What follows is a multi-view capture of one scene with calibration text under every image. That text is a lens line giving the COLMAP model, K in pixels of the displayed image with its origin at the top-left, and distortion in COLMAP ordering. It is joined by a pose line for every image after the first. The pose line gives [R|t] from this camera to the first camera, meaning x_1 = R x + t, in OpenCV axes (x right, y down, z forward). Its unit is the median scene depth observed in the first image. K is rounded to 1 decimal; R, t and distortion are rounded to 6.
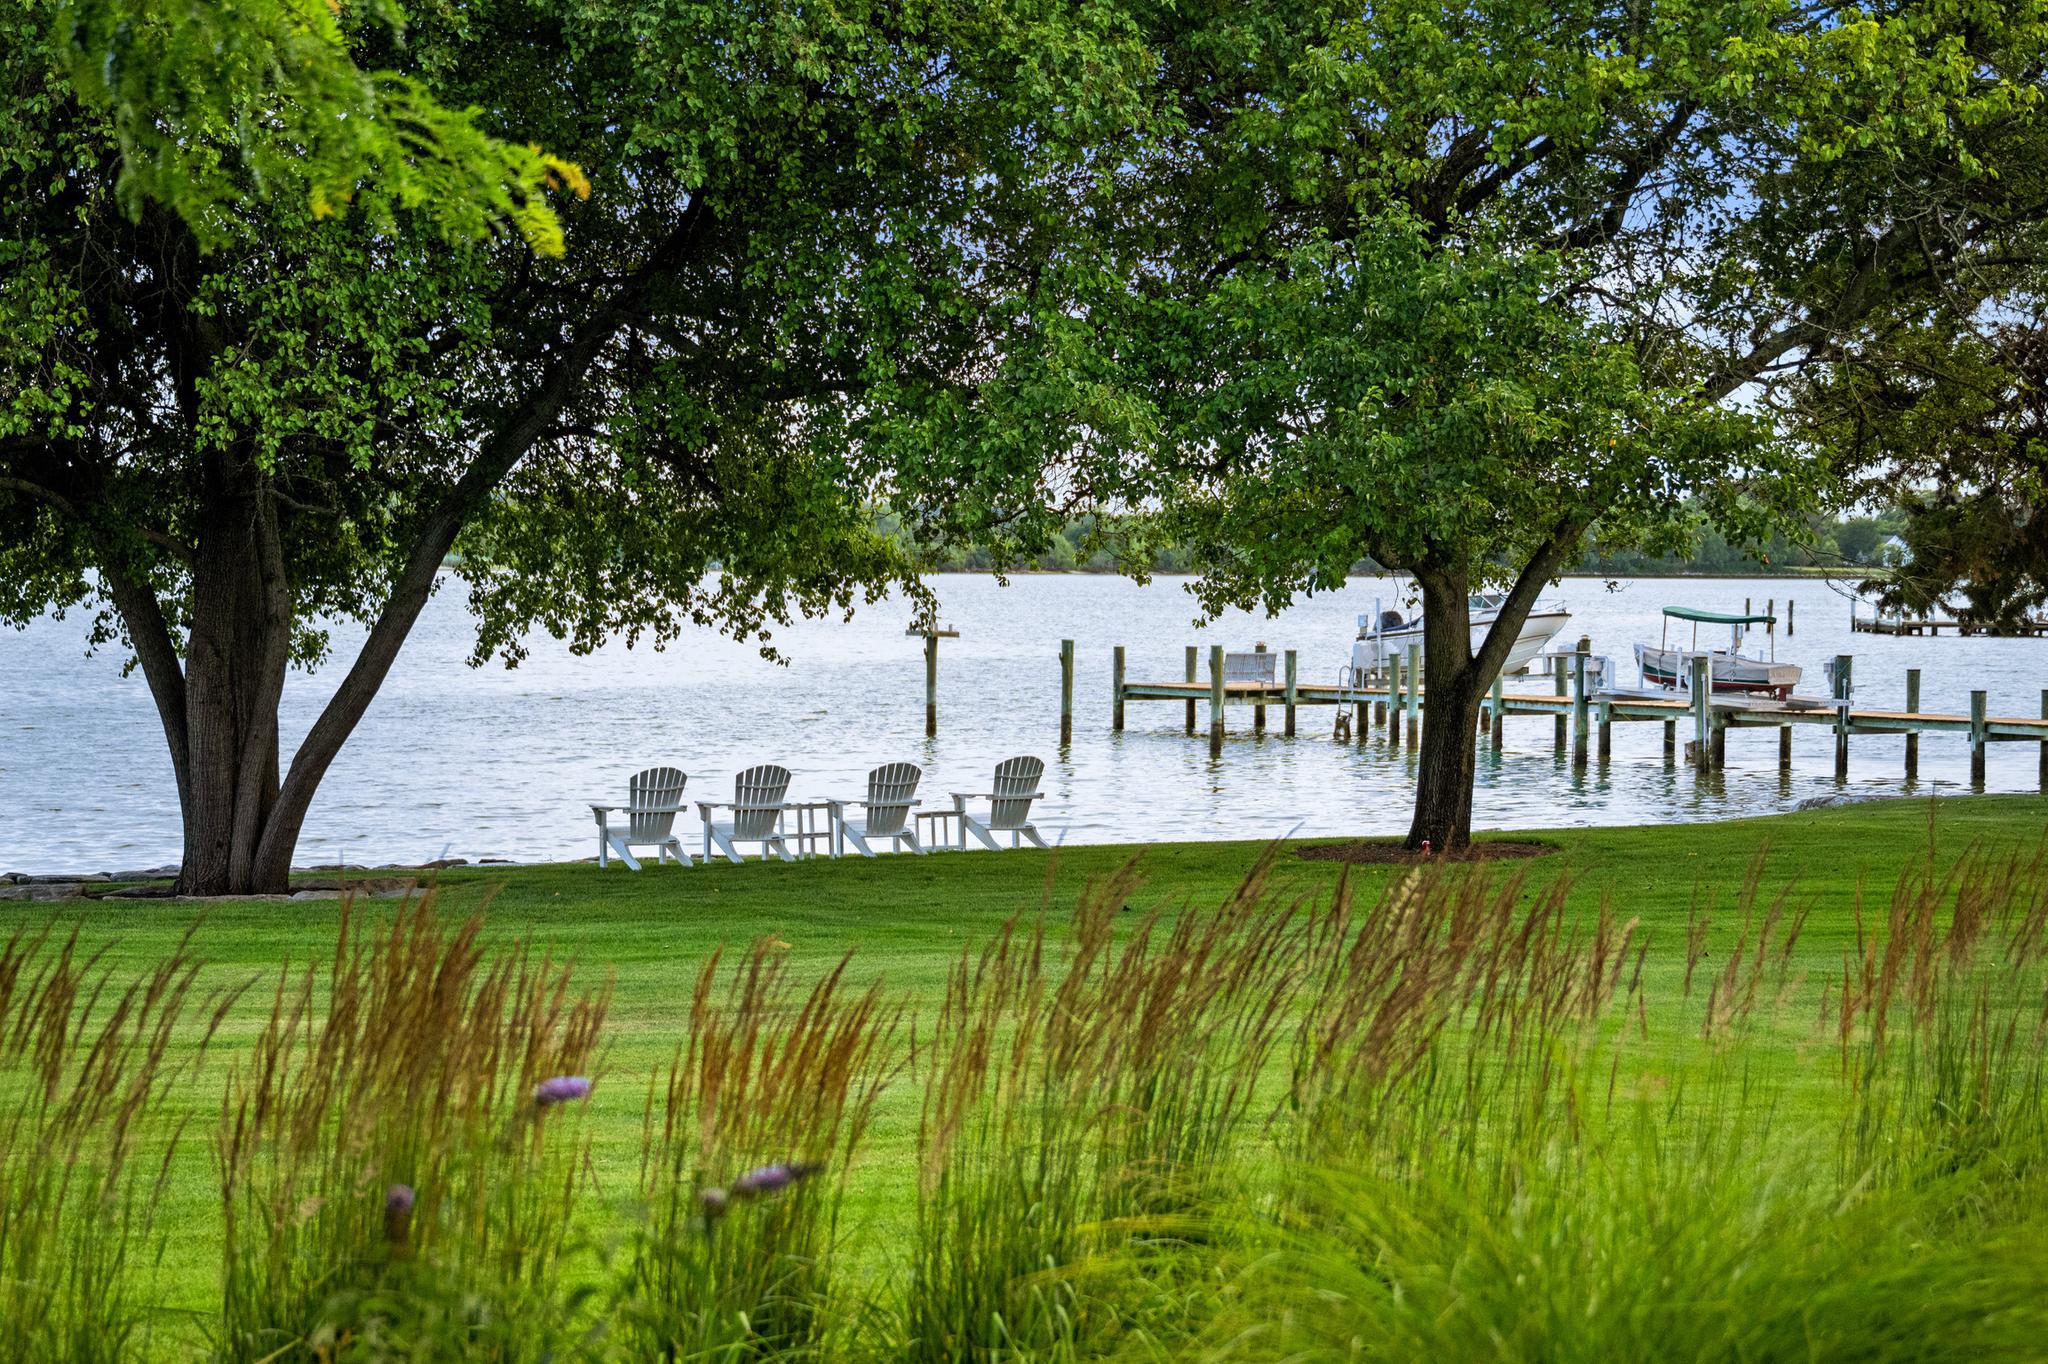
lens RADIAL K [[4412.9, 0, 1022.0], [0, 4412.9, 672.5], [0, 0, 1]] dist [0.183626, 0.000000]
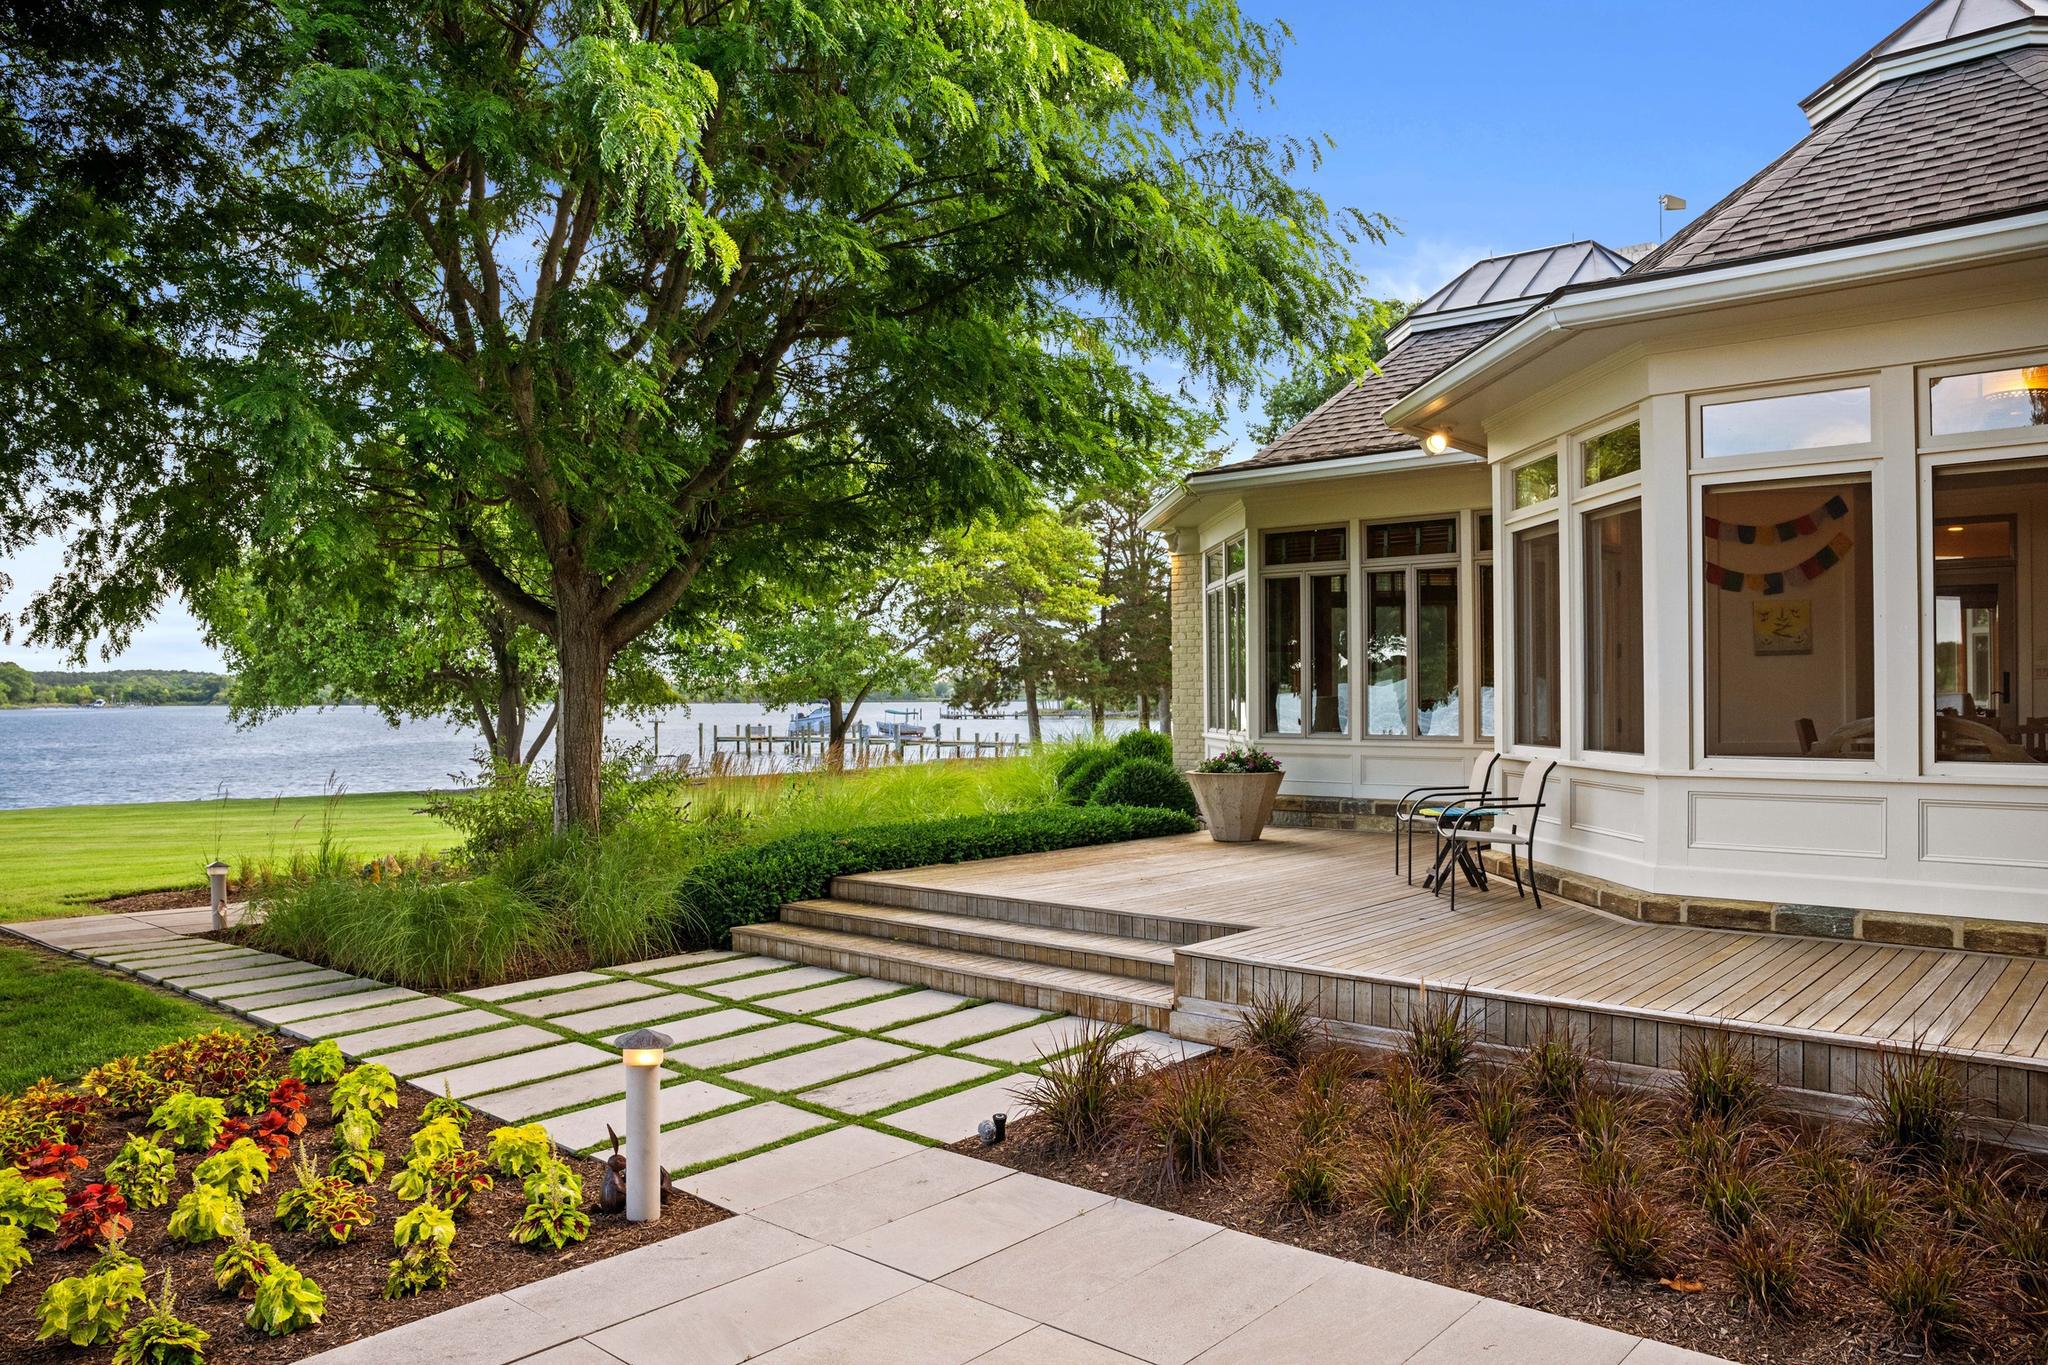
lens RADIAL K [[1477.8, 0, 1013.7], [0, 1477.8, 688.1], [0, 0, 1]] dist [0.009771, 0.000496]
pose [[0.972404, -0.010553, 0.233065, -0.042006], [0.017878, 0.999410, -0.029337, 0.006285], [-0.232618, 0.032694, 0.972019, -0.218721]]
